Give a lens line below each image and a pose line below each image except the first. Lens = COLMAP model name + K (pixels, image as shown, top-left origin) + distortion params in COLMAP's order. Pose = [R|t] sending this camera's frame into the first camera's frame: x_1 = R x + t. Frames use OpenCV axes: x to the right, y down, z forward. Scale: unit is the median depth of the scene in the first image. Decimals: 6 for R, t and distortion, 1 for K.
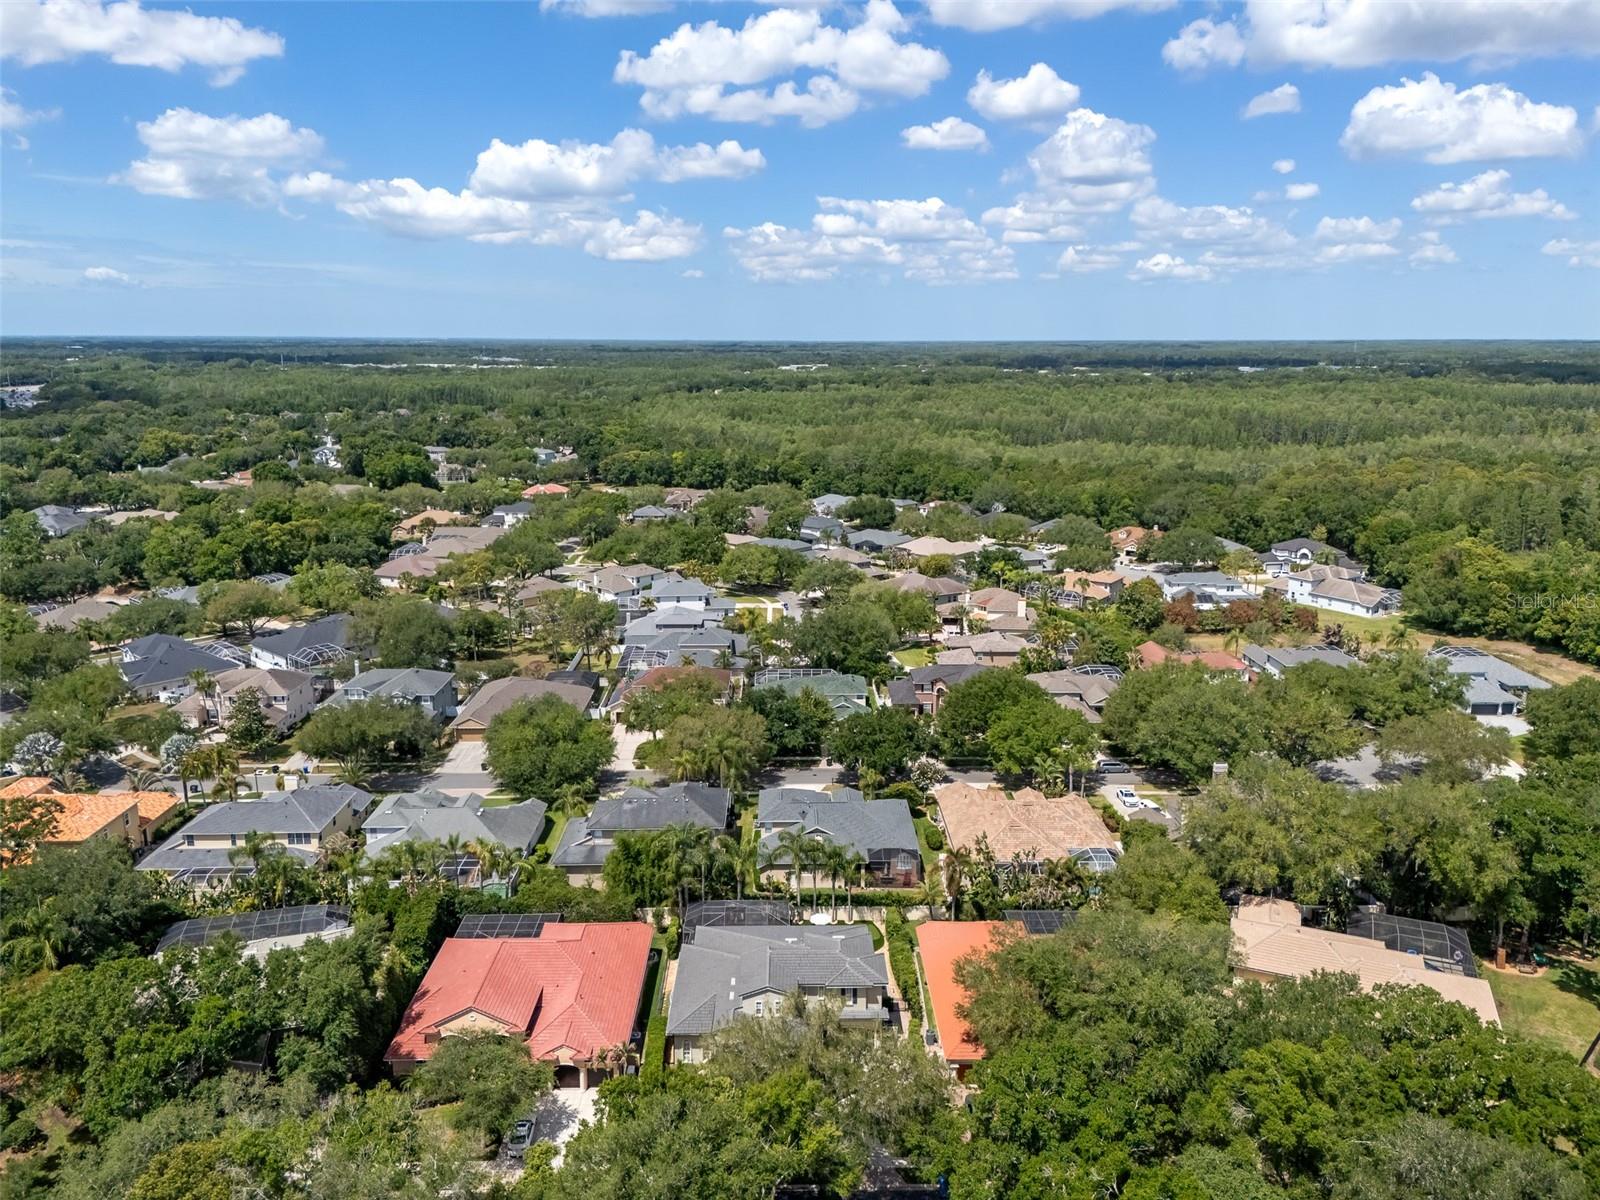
lens RADIAL K [[1142.6, 0, 800.0], [0, 1142.6, 600.0], [0, 0, 1]] dist [0.136419, -0.158489]
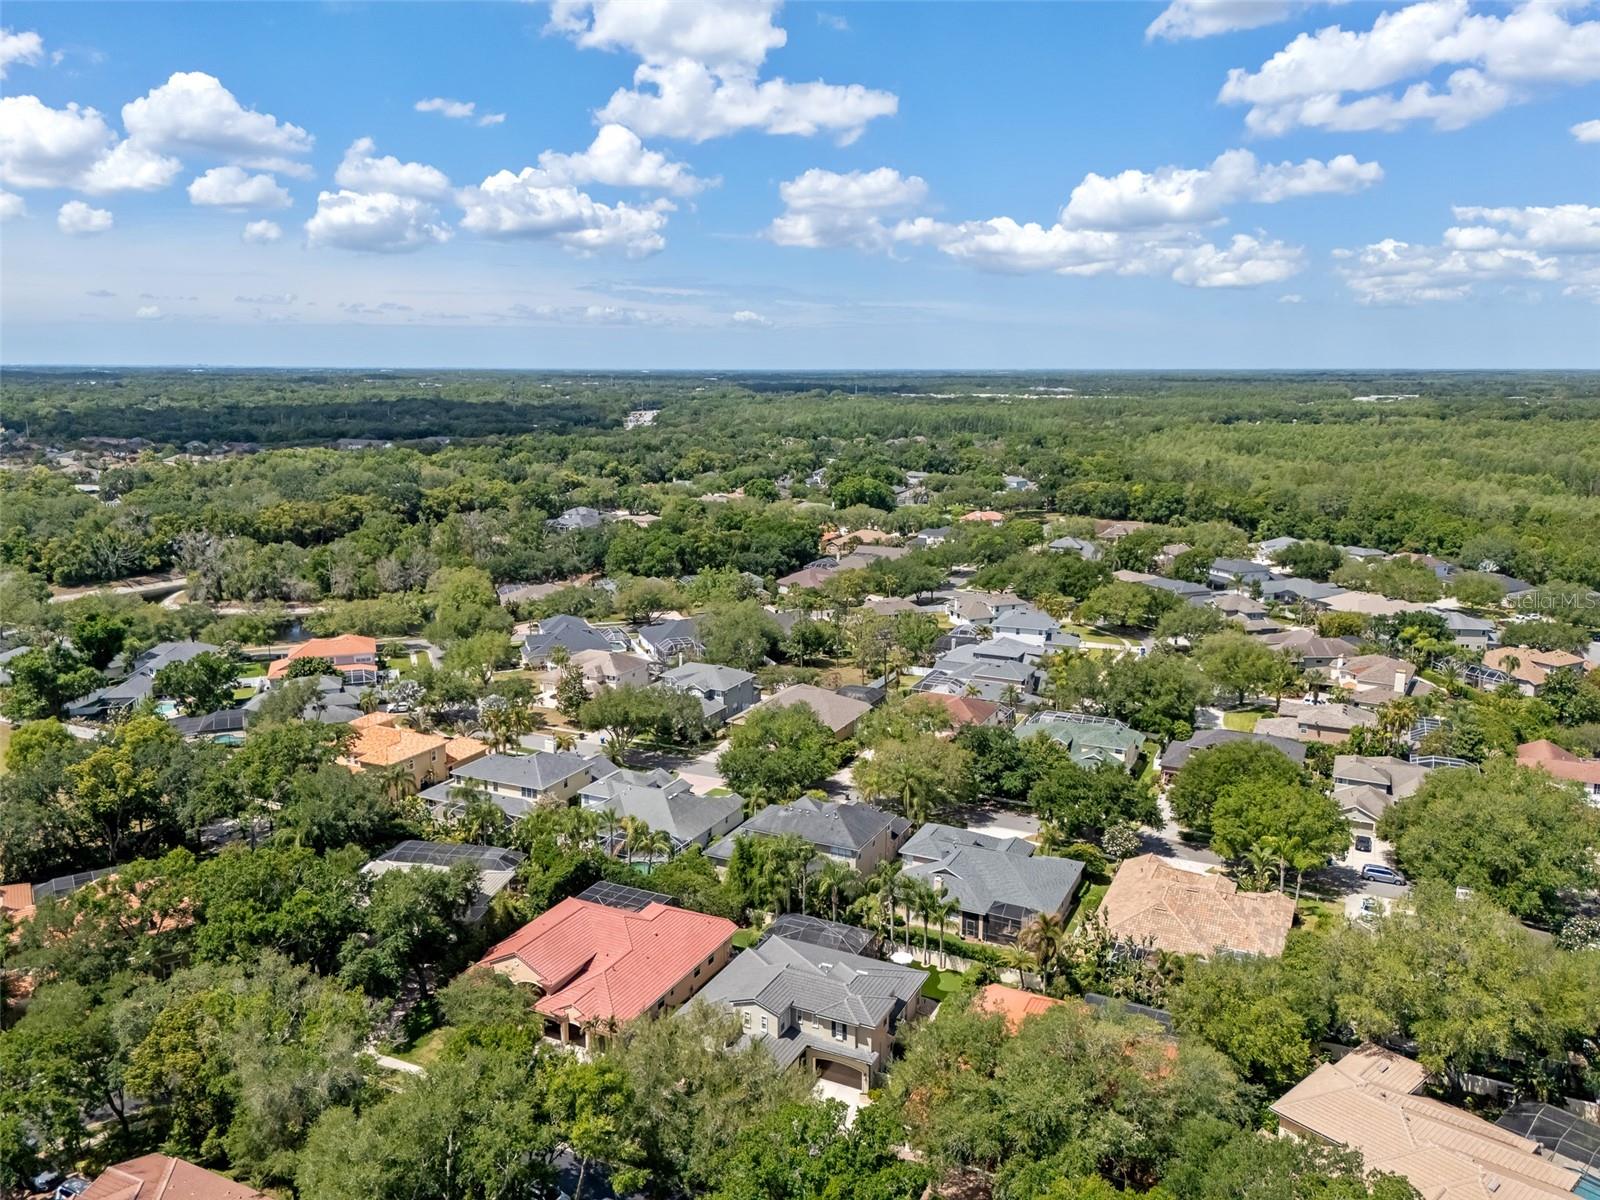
lens RADIAL K [[1141.4, 0, 800.0], [0, 1141.4, 600.0], [0, 0, 1]] dist [0.065707, -0.000626]
pose [[0.901404, 0.089242, -0.423683, 0.175899], [-0.099448, 0.995041, -0.001990, -0.008364], [0.421404, 0.043929, 0.905808, 0.034734]]
